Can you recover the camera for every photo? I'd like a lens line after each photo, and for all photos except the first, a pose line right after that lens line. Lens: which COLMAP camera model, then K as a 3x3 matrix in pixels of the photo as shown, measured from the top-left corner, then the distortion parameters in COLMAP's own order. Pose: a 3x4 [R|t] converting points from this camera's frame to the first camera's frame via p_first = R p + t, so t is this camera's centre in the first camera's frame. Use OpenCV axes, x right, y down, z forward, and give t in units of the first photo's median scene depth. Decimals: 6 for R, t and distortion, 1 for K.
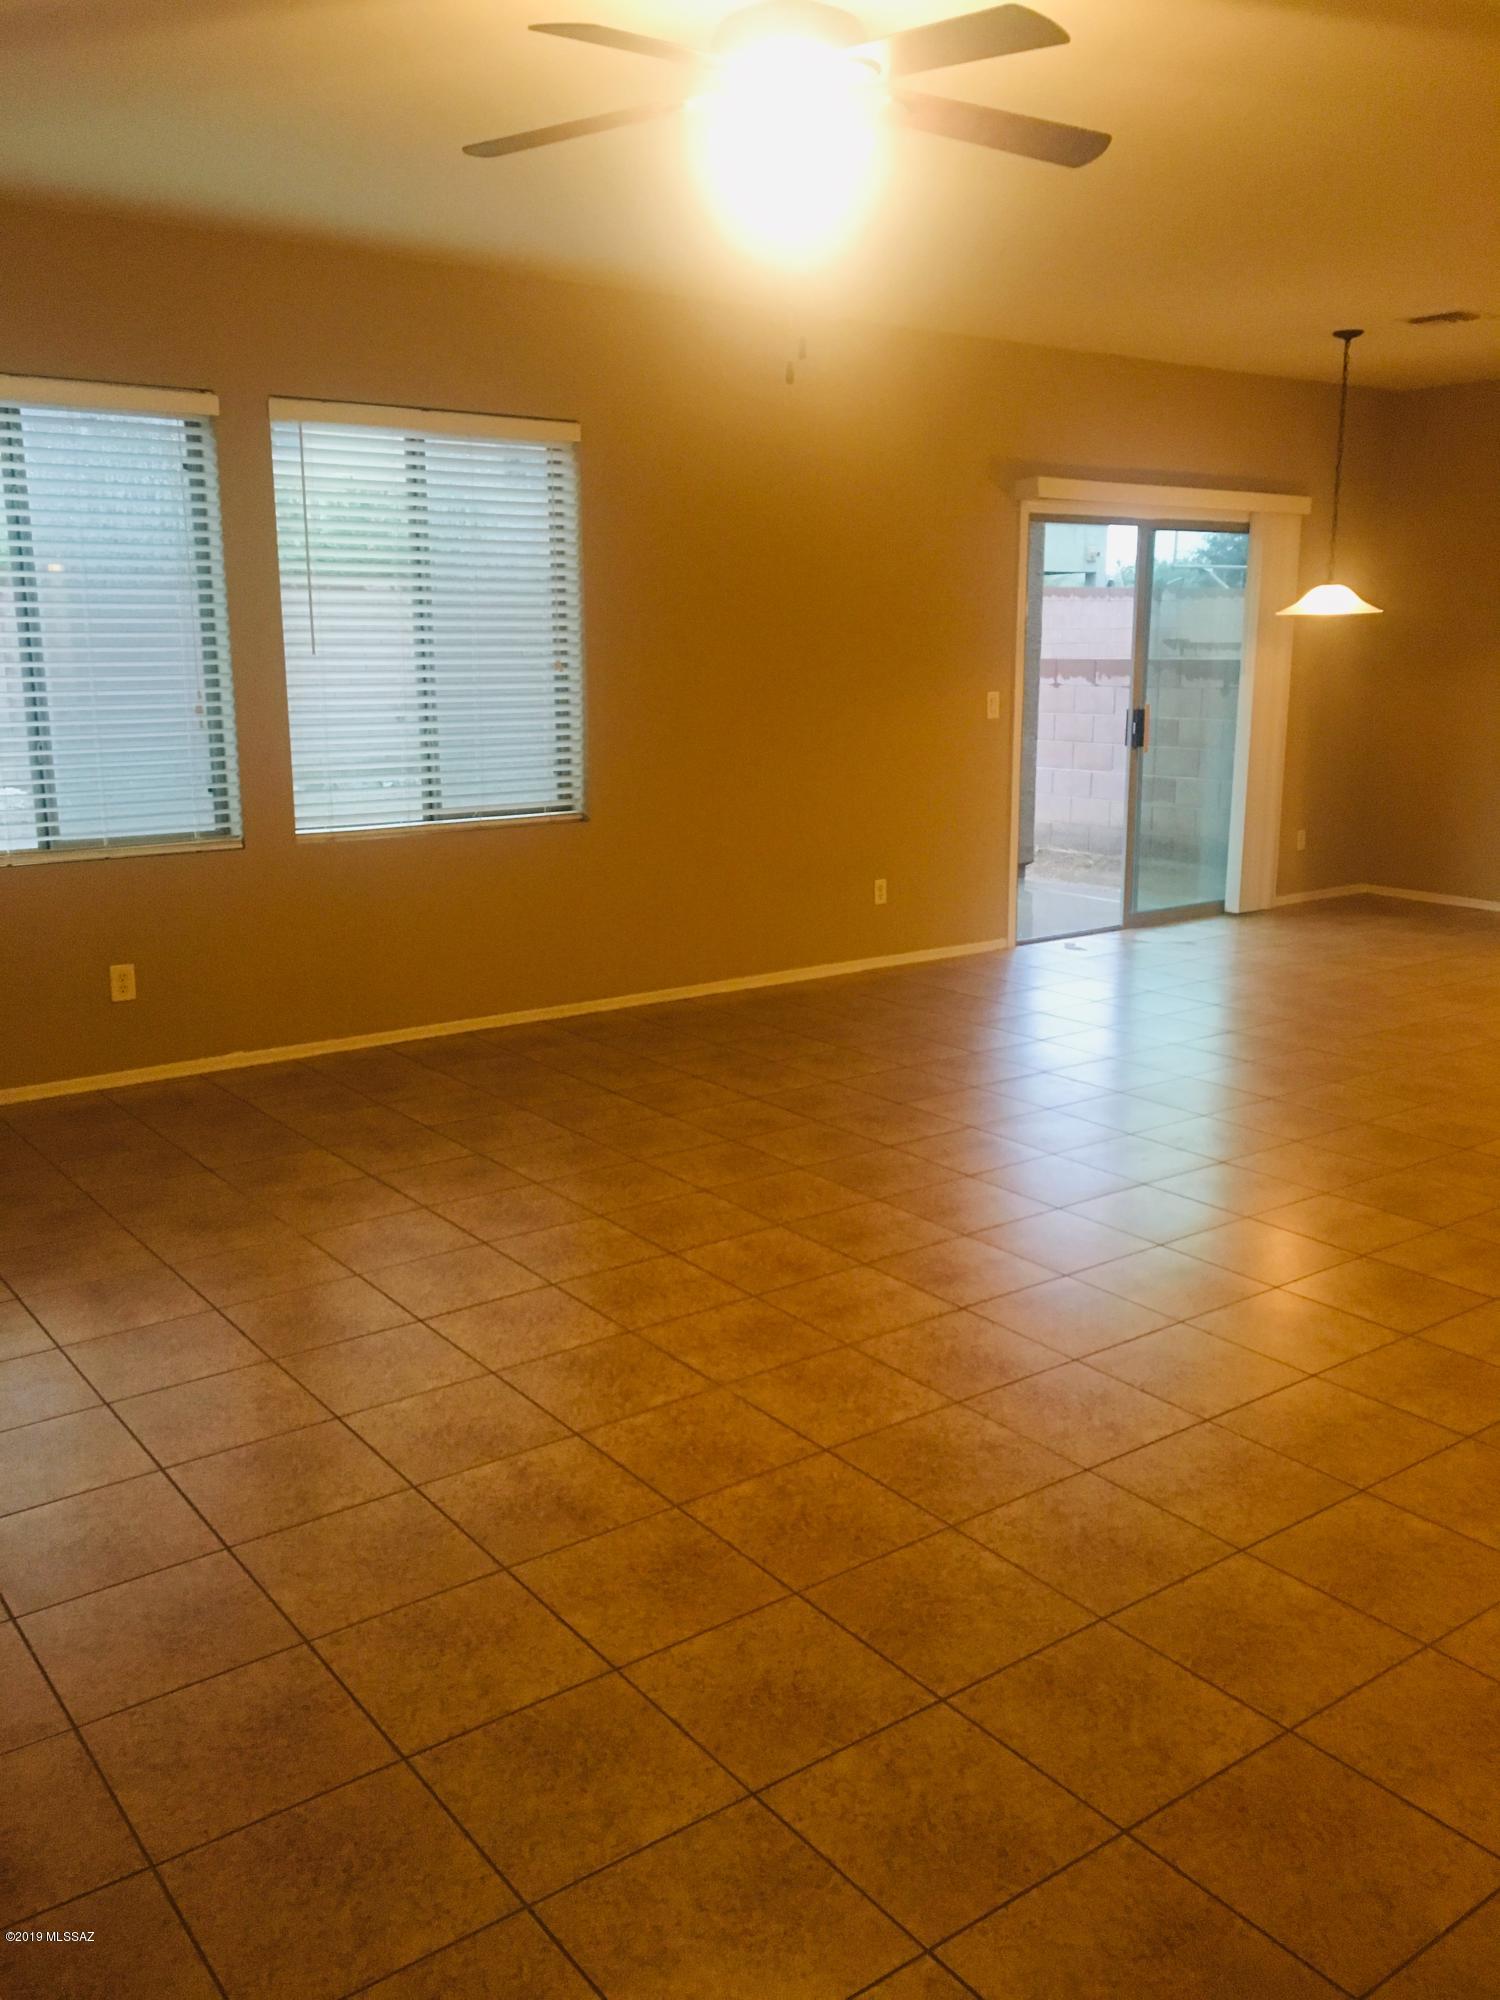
lens RADIAL K [[1668.4, 0, 730.2], [0, 1668.4, 1000.1], [0, 0, 1]] dist [0.067165, -0.093116]
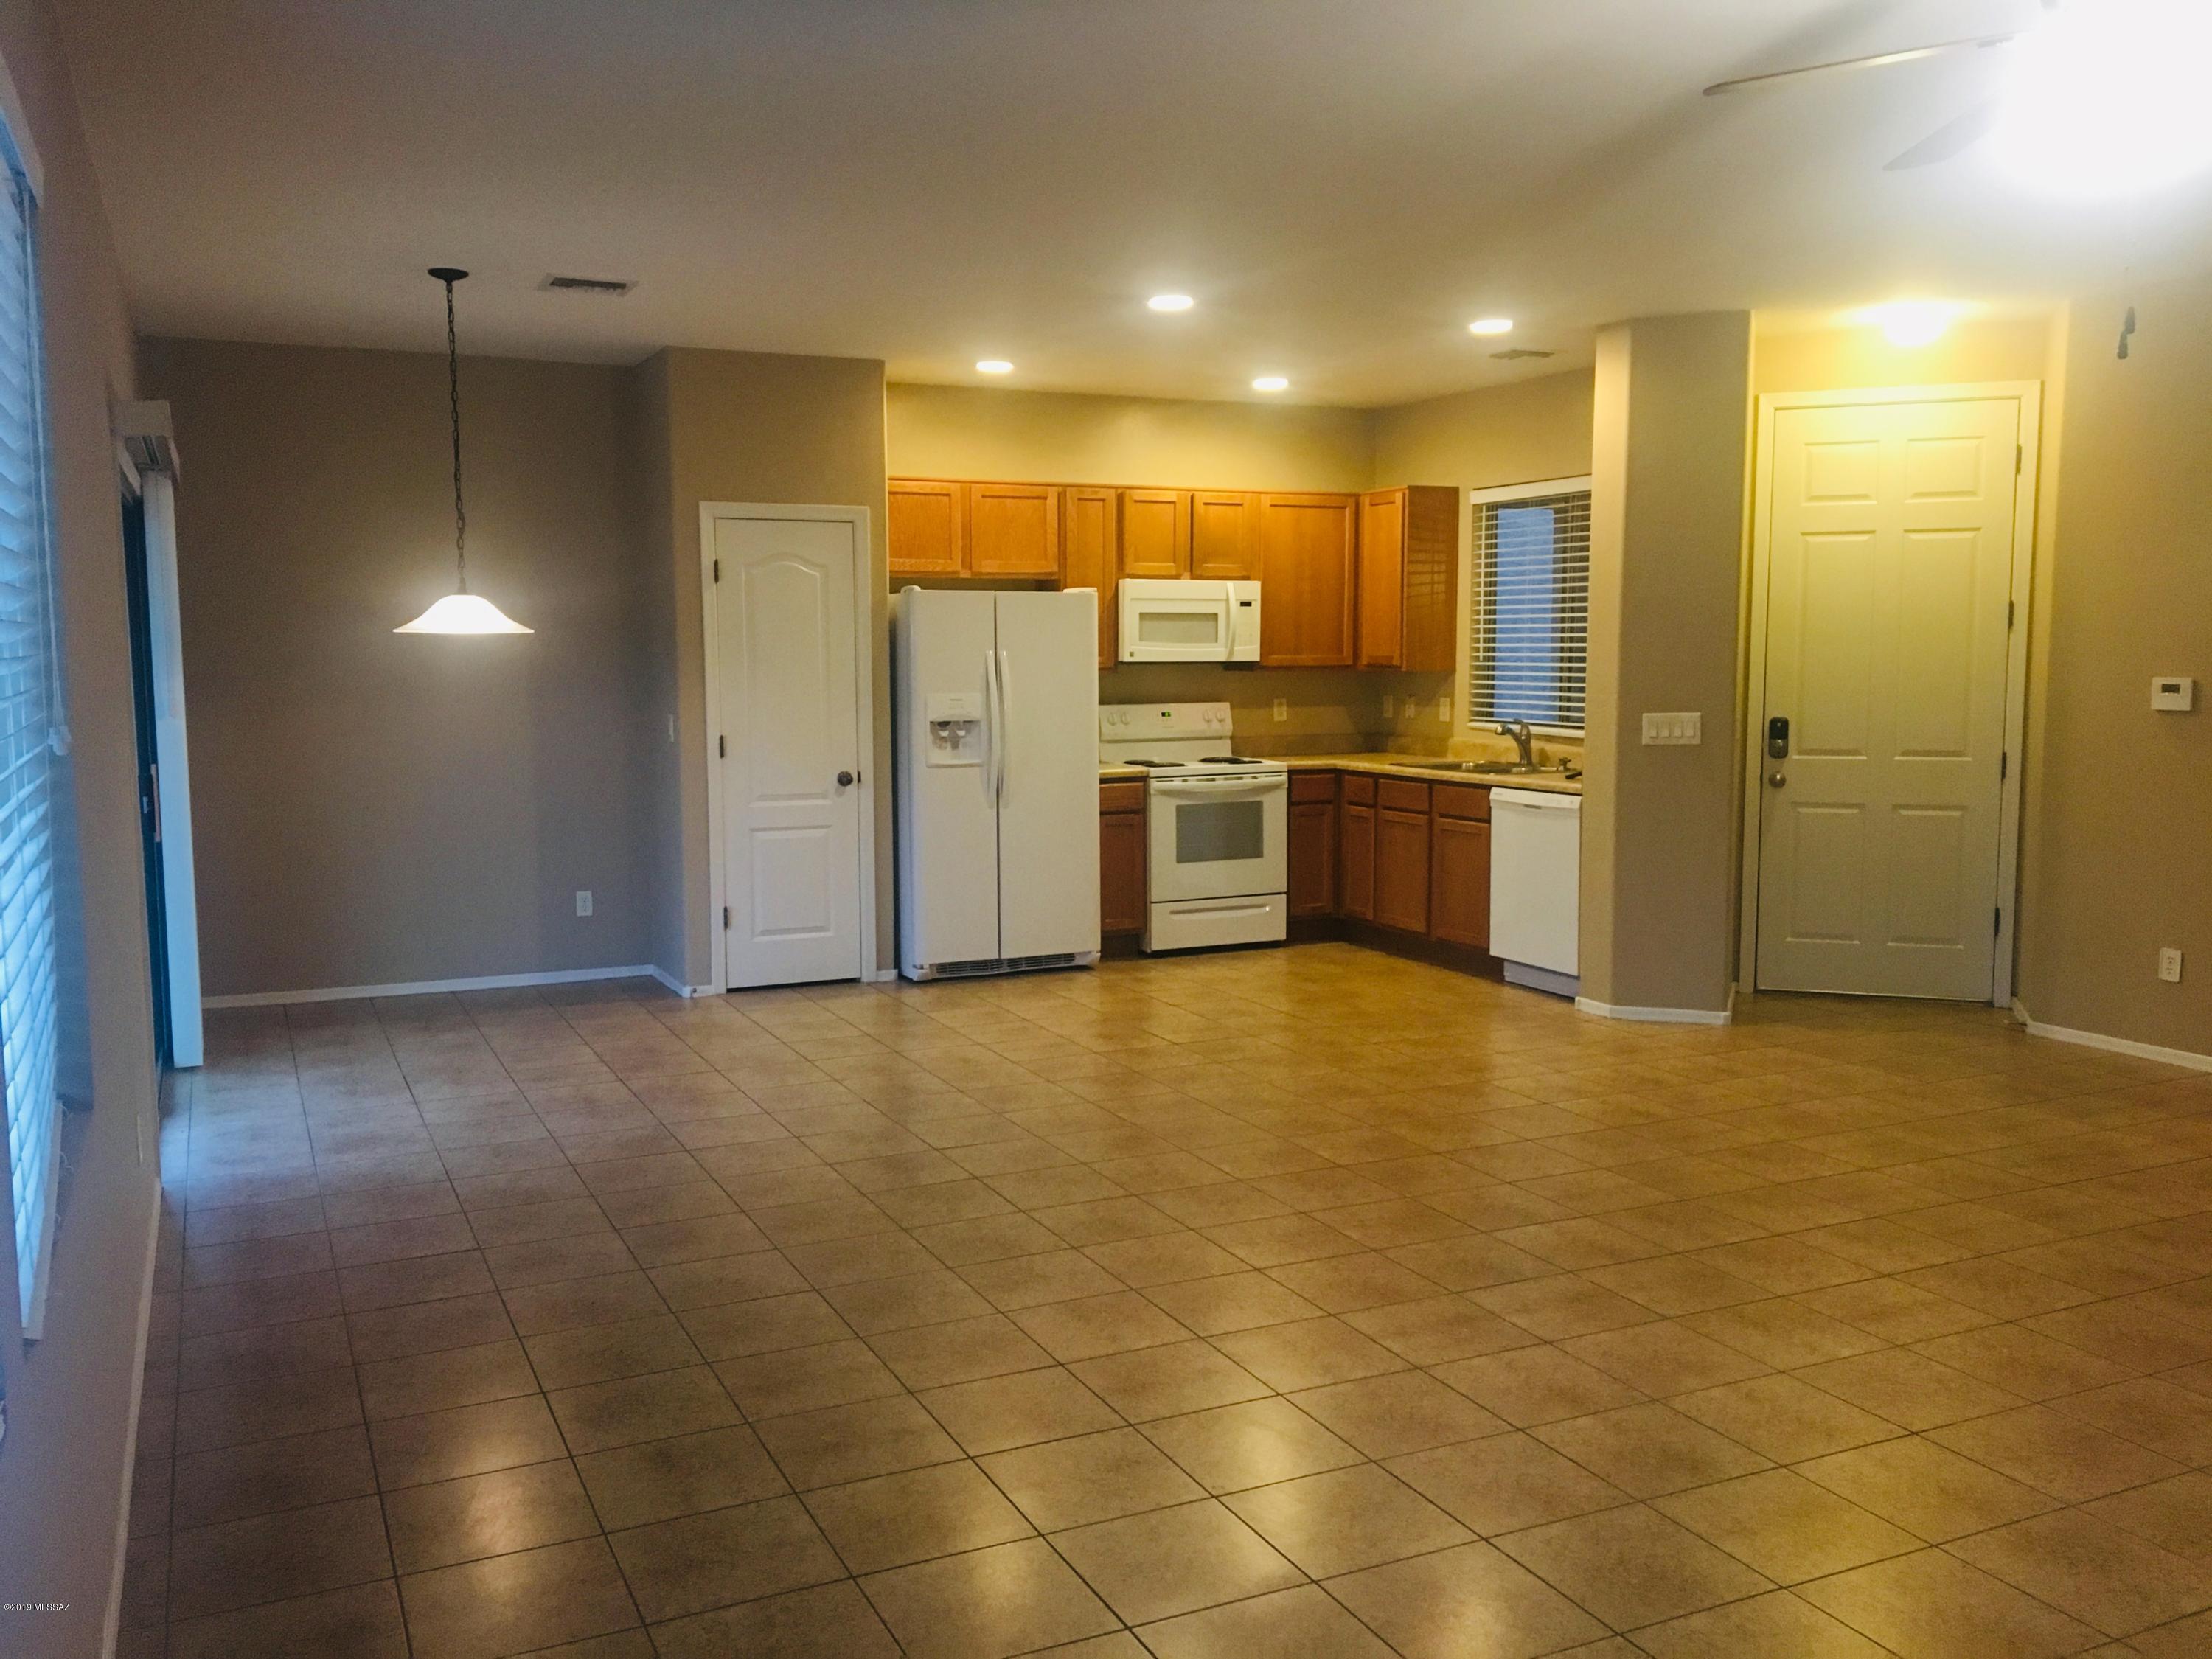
lens RADIAL K [[1845.2, 0, 1089.7], [0, 1845.2, 828.6], [0, 0, 1]] dist [0.067165, -0.093116]
pose [[0.190158, -0.094034, 0.977240, -0.727307], [0.213004, 0.975644, 0.052433, -0.220538], [-0.958368, 0.198185, 0.205556, 1.003985]]
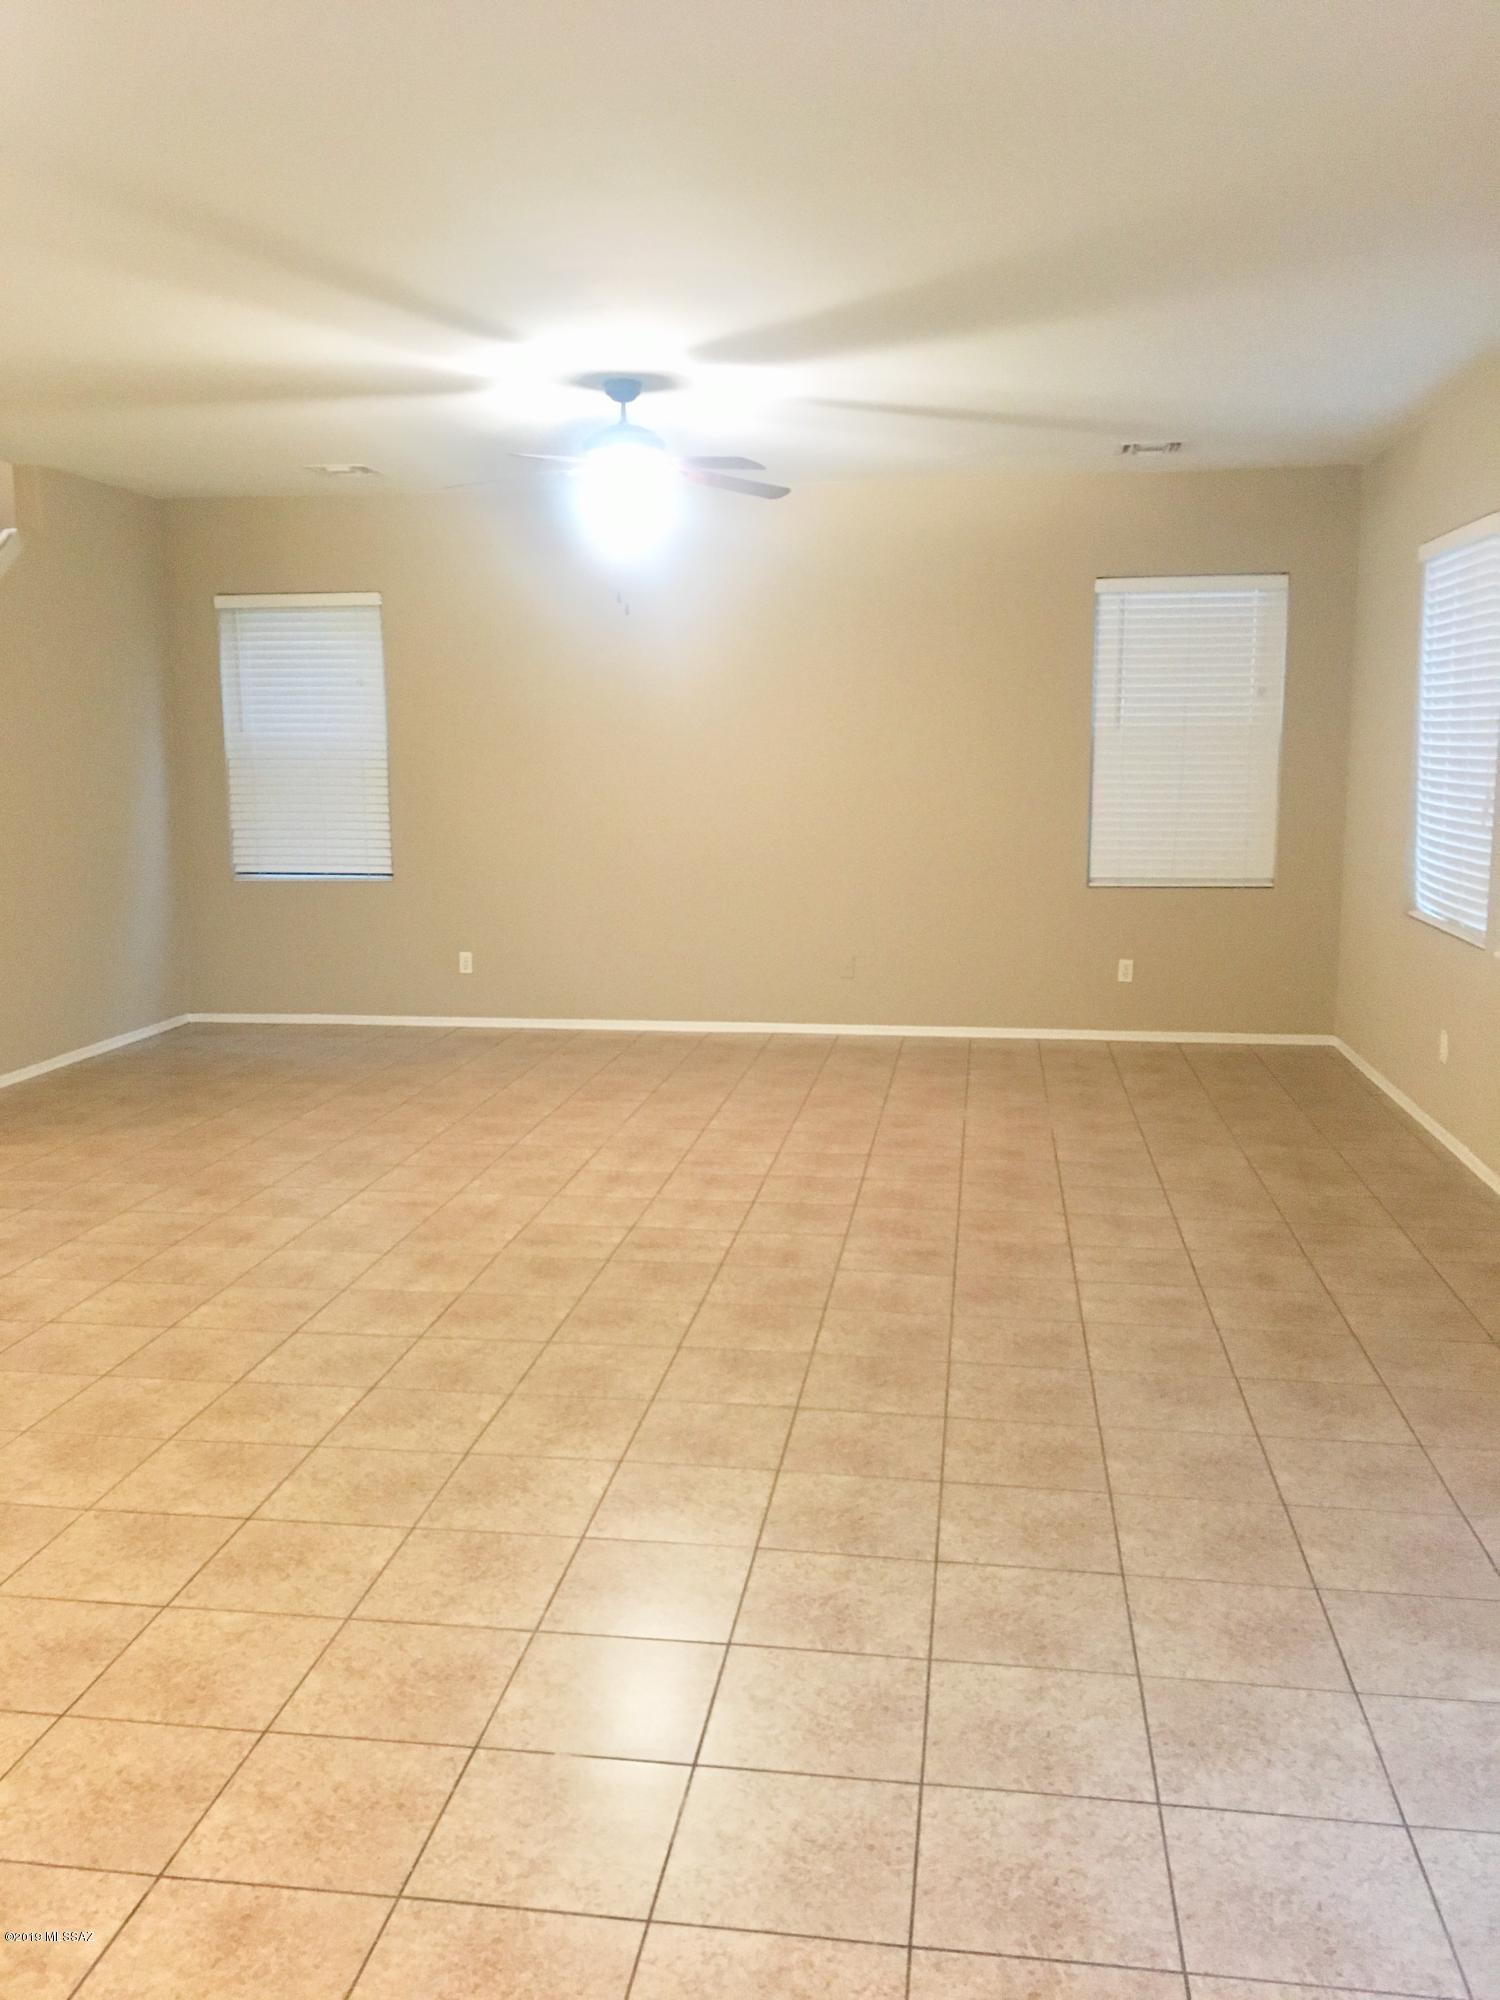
lens RADIAL K [[1668.4, 0, 730.7], [0, 1668.4, 978.7], [0, 0, 1]] dist [0.067165, -0.093116]
pose [[-0.704404, 0.109488, -0.701304, 0.975296], [-0.142010, 0.946316, 0.290378, -0.402292], [0.695448, 0.304135, -0.651041, 1.805010]]
